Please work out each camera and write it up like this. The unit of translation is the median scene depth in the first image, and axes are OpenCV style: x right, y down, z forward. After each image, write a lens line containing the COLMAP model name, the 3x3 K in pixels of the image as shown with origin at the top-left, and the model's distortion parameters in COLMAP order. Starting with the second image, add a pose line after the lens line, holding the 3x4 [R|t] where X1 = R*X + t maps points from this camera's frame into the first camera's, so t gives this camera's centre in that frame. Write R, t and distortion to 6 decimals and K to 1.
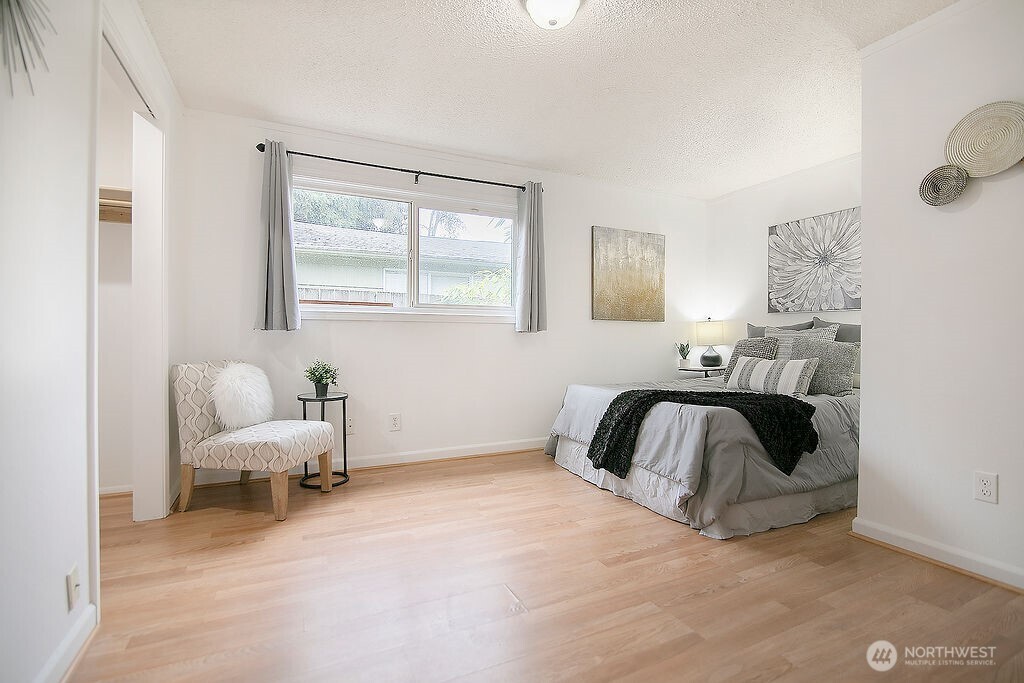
lens RADIAL K [[480.4, 0, 515.9], [0, 480.4, 341.1], [0, 0, 1]] dist [-0.028856, 0.002478]
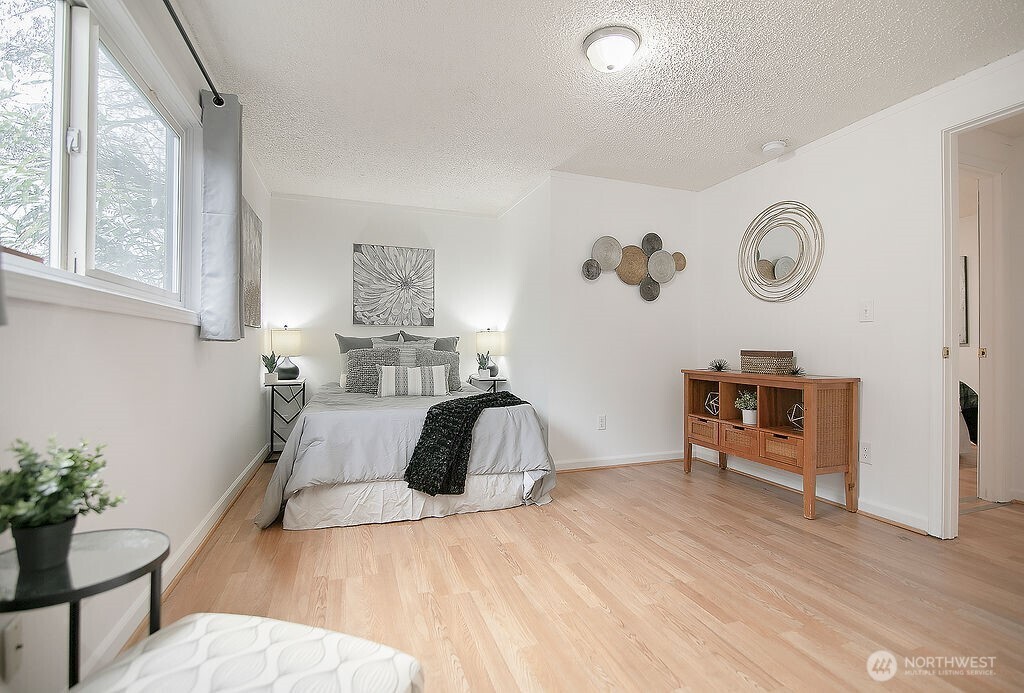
lens RADIAL K [[480.4, 0, 518.4], [0, 480.4, 344.9], [0, 0, 1]] dist [-0.028856, 0.002478]
pose [[0.082878, 0.001149, 0.996559, -0.565313], [0.002025, 0.999997, -0.001322, -0.012598], [-0.996558, 0.002127, 0.082876, 0.606491]]
